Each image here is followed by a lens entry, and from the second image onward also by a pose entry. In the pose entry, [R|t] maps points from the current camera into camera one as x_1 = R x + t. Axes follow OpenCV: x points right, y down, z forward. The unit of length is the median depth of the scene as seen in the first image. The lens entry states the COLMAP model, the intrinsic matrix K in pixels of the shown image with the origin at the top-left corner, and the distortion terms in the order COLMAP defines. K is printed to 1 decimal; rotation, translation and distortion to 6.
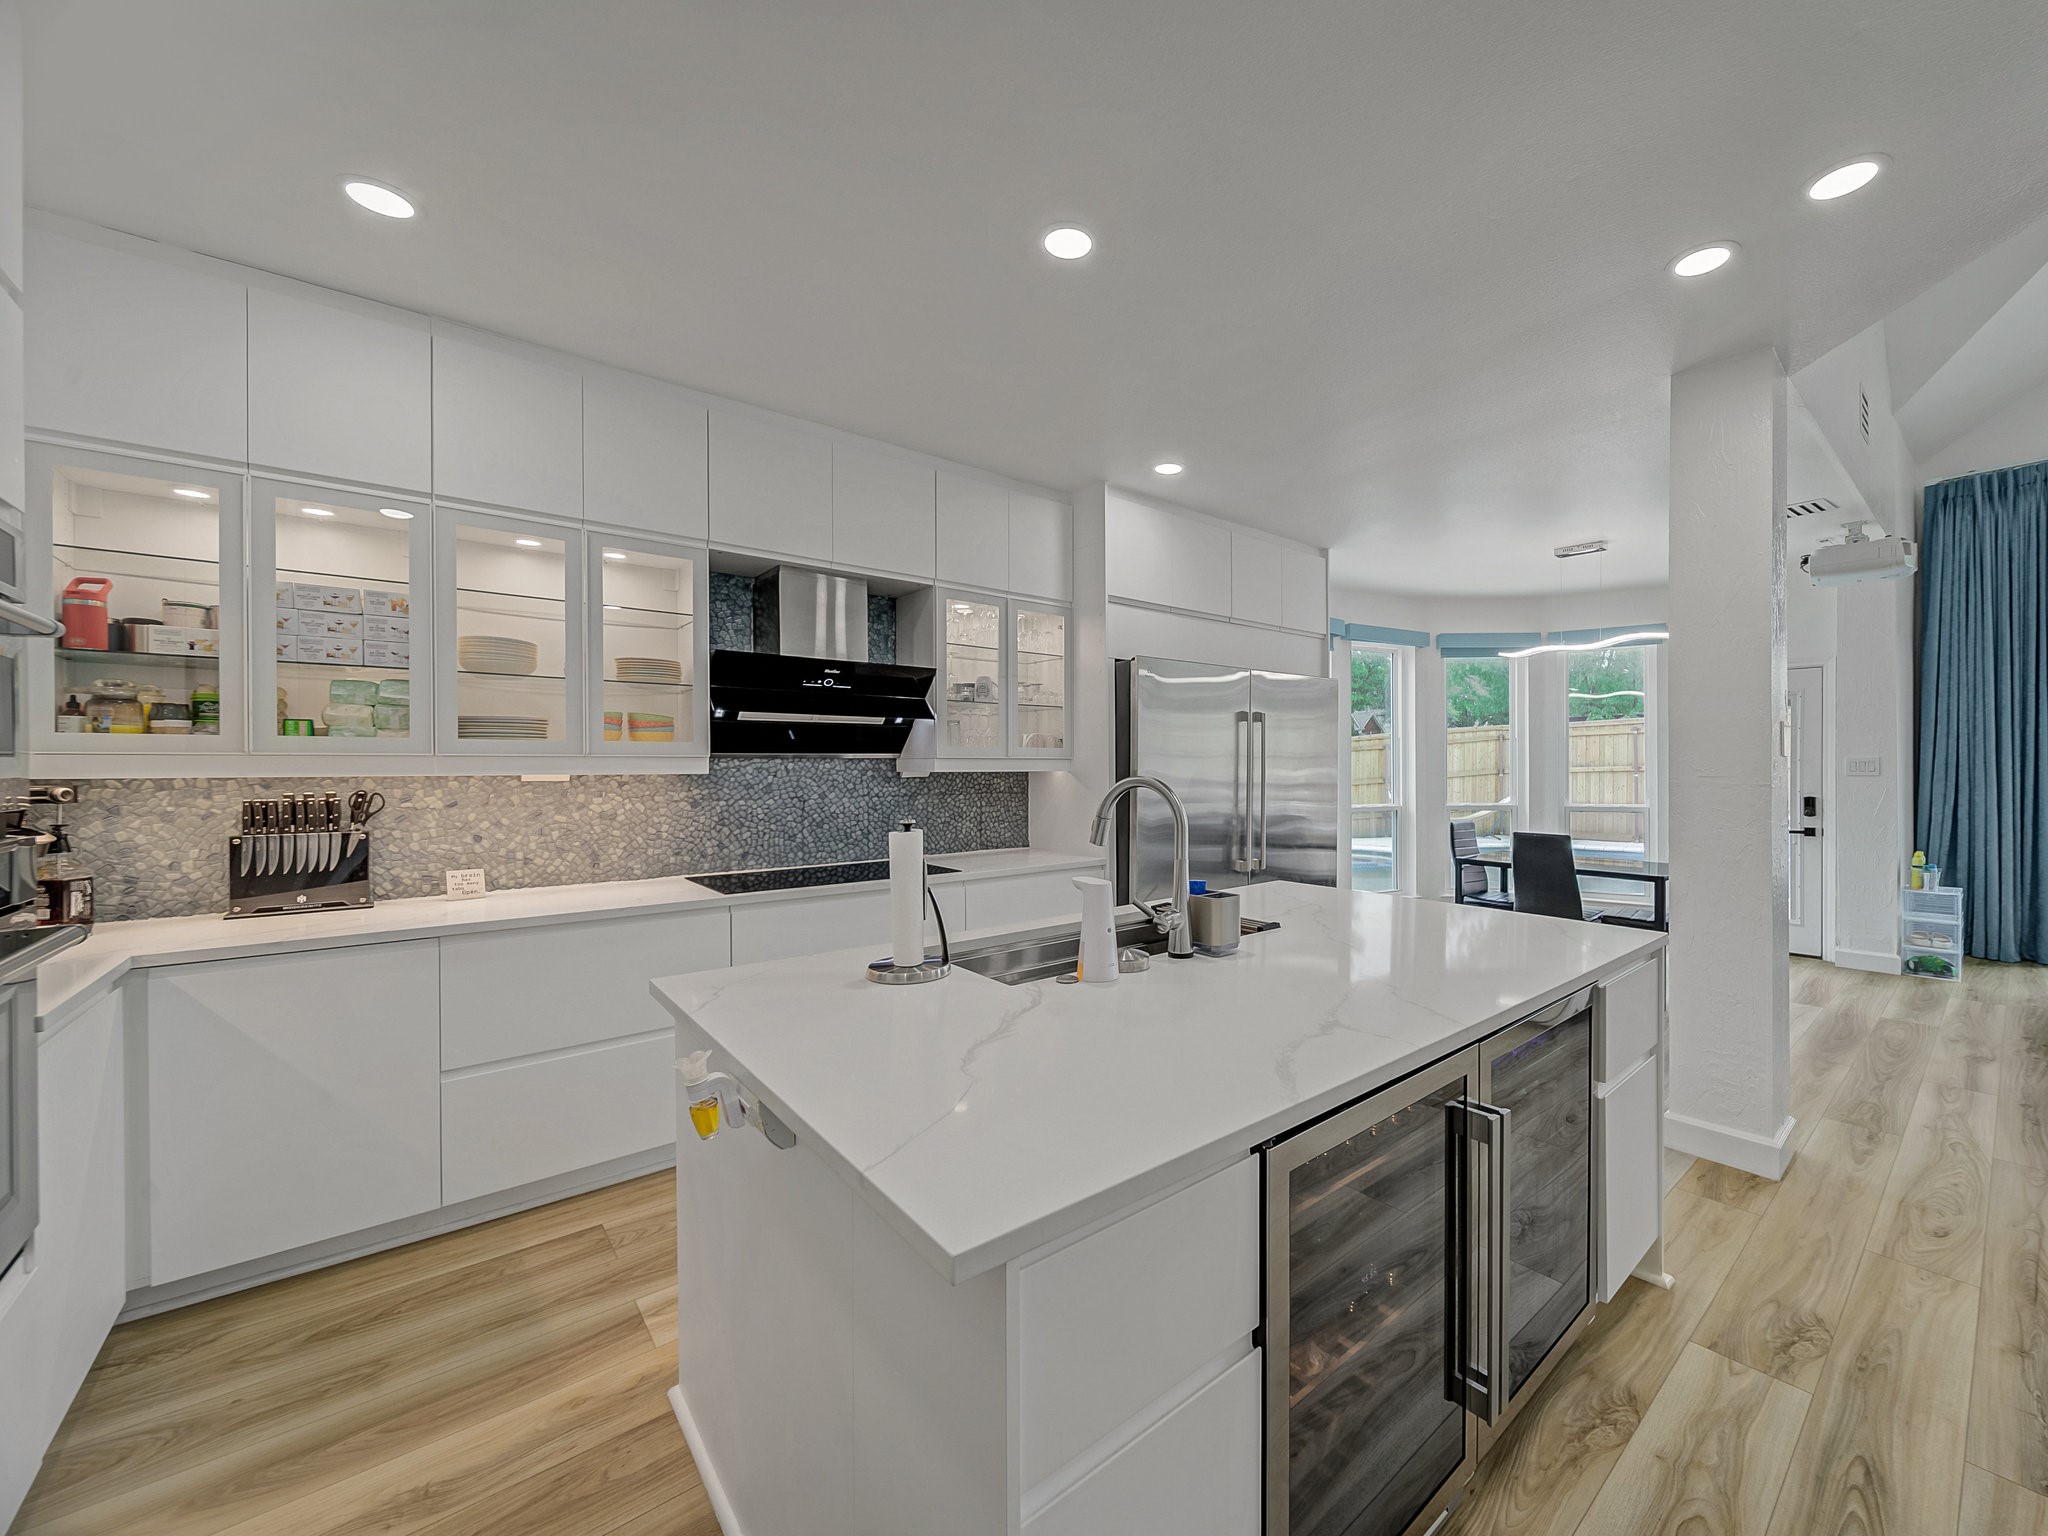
lens RADIAL K [[814.2, 0, 1134.4], [0, 814.2, 767.1], [0, 0, 1]] dist [0.000621, -0.001534]
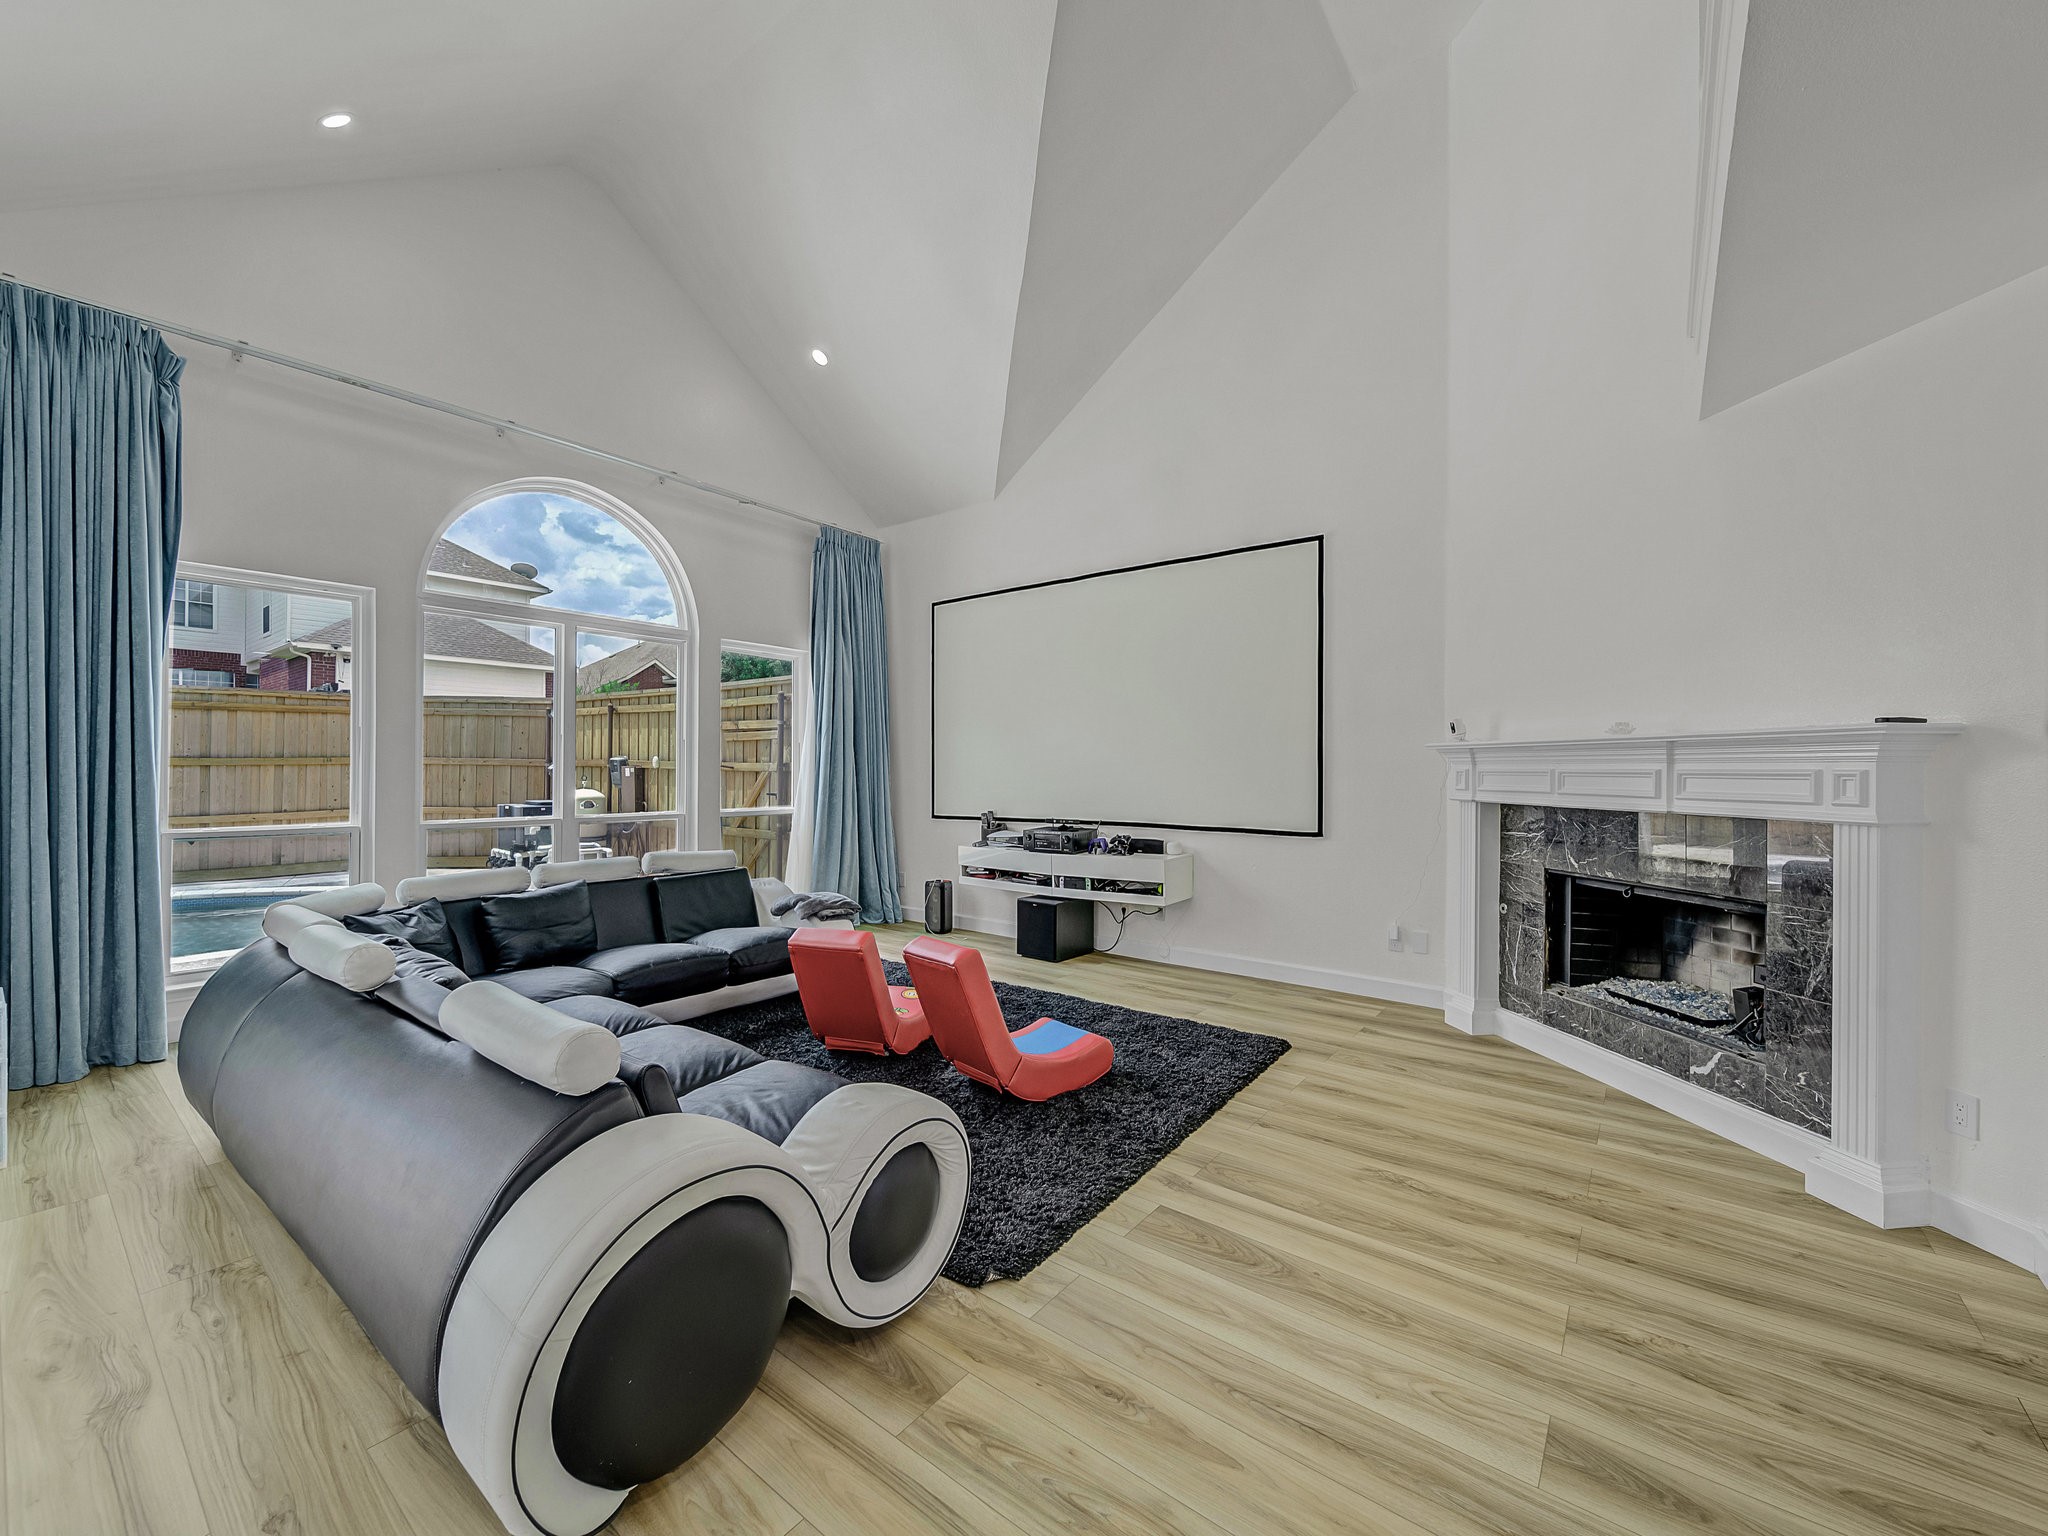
lens RADIAL K [[814.2, 0, 1003.2], [0, 814.2, 774.4], [0, 0, 1]] dist [0.000621, -0.001534]
pose [[-0.154150, -0.004294, 0.988038, 0.584518], [-0.005279, 0.999980, 0.003523, -0.004147], [-0.988033, -0.004673, -0.154170, 0.657448]]
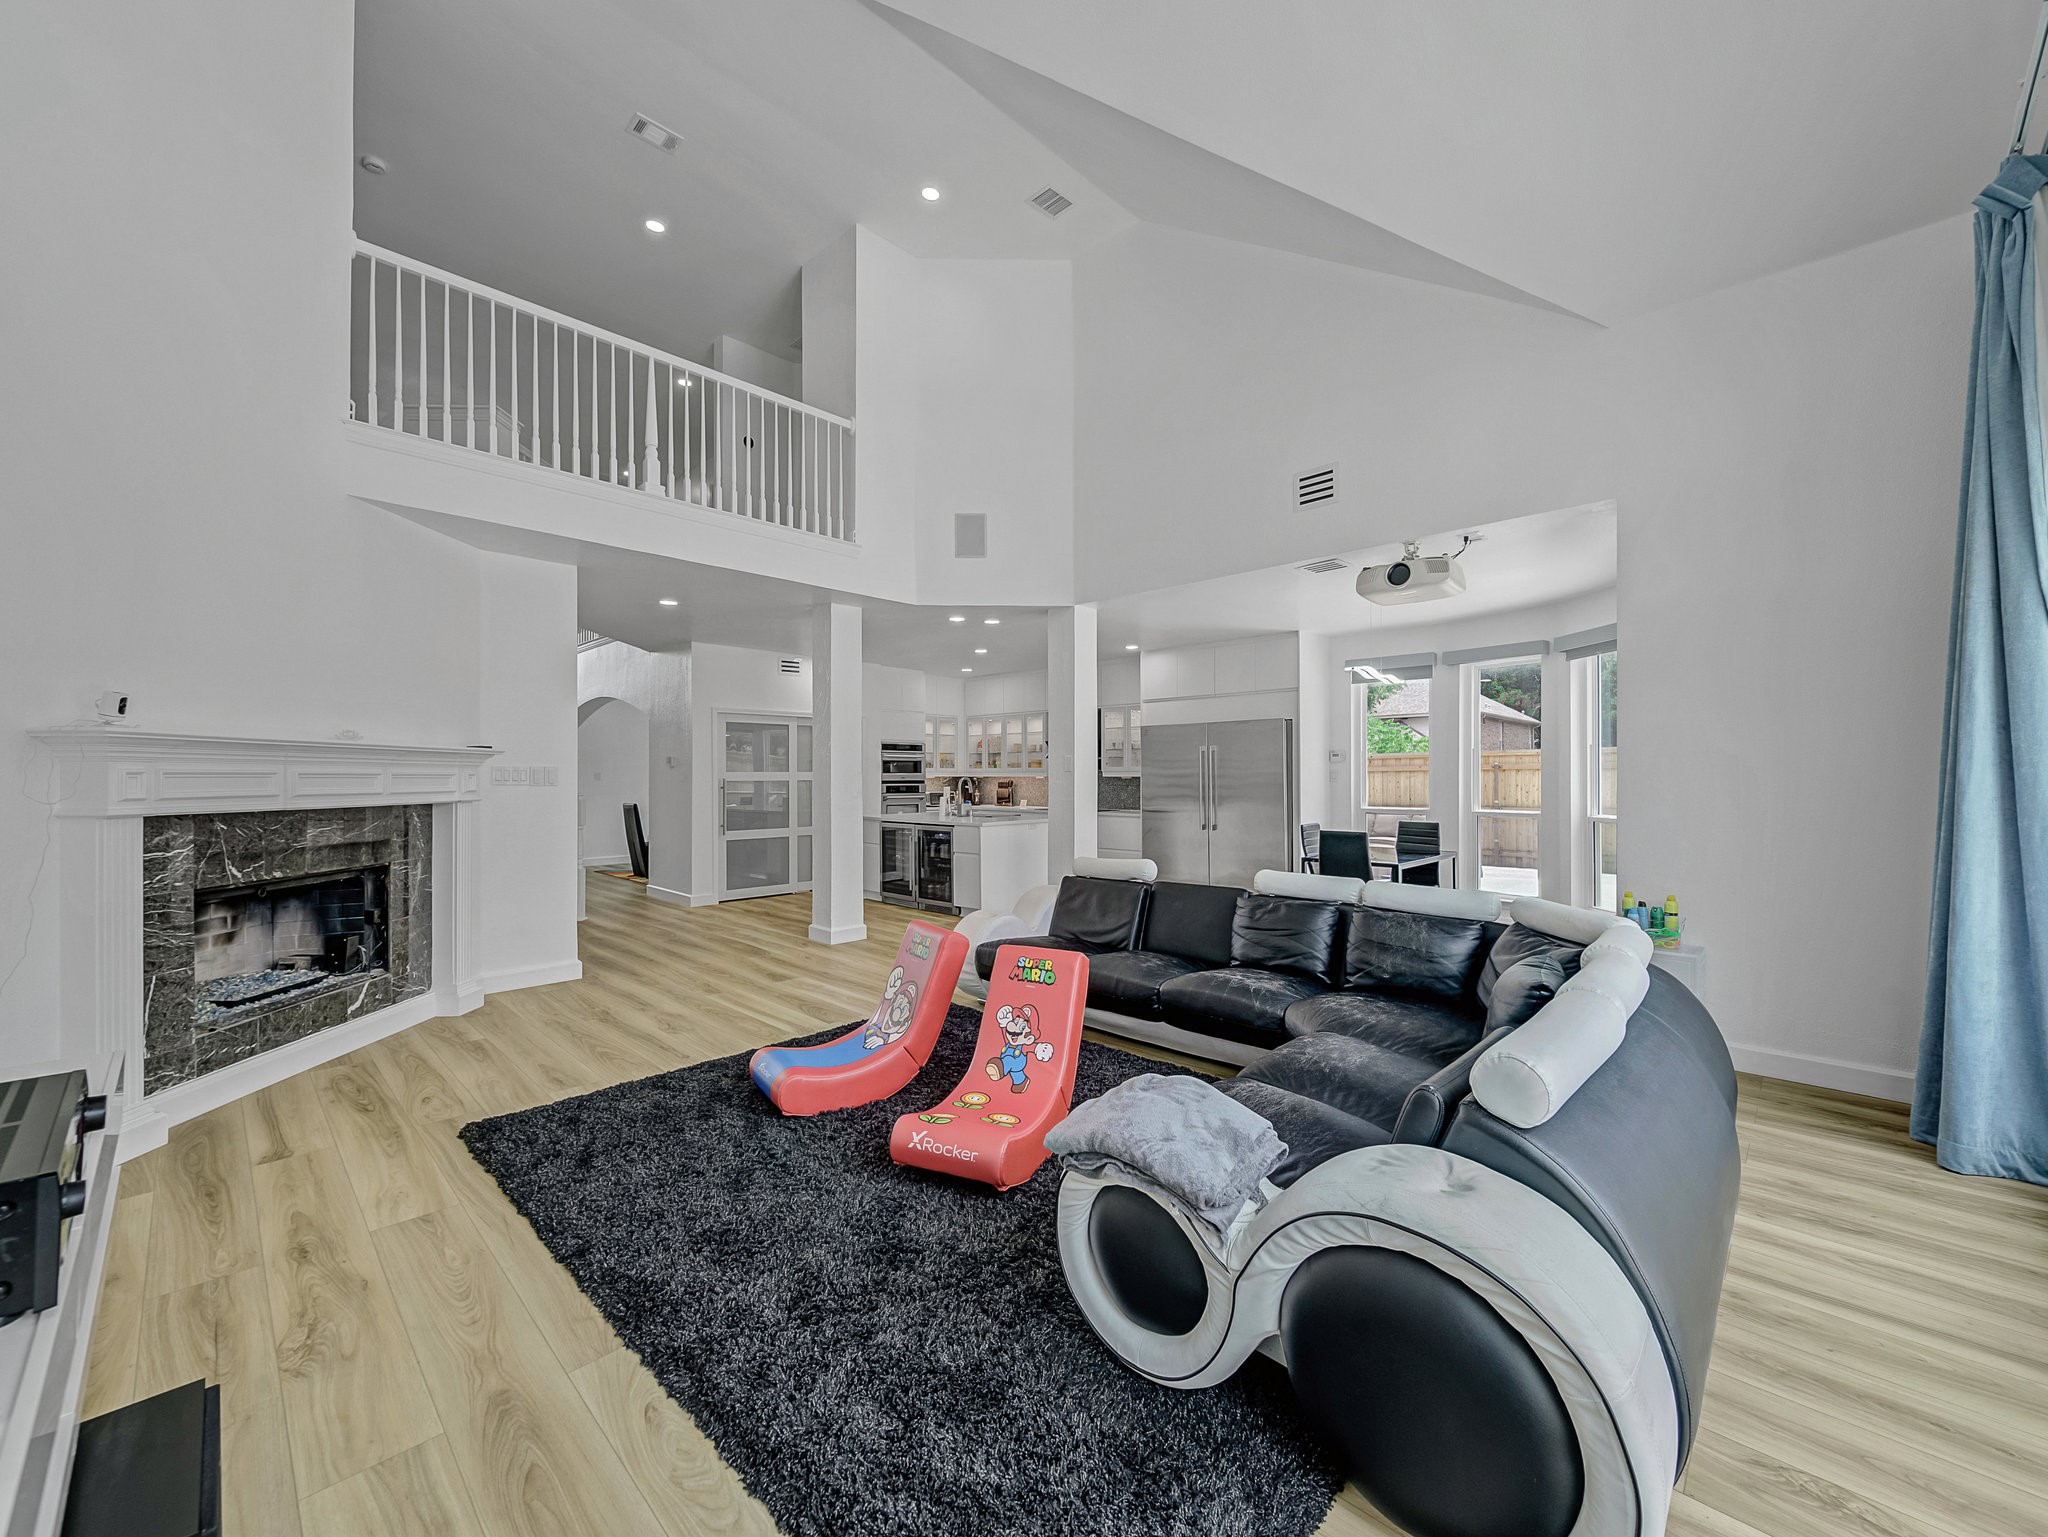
lens RADIAL K [[814.2, 0, 1003.1], [0, 814.2, 774.7], [0, 0, 1]] dist [0.000621, -0.001534]
pose [[0.028061, -0.000278, -0.999606, 2.636643], [0.007799, 0.999970, -0.000059, 0.002667], [0.999576, -0.007794, 0.028062, 0.638791]]
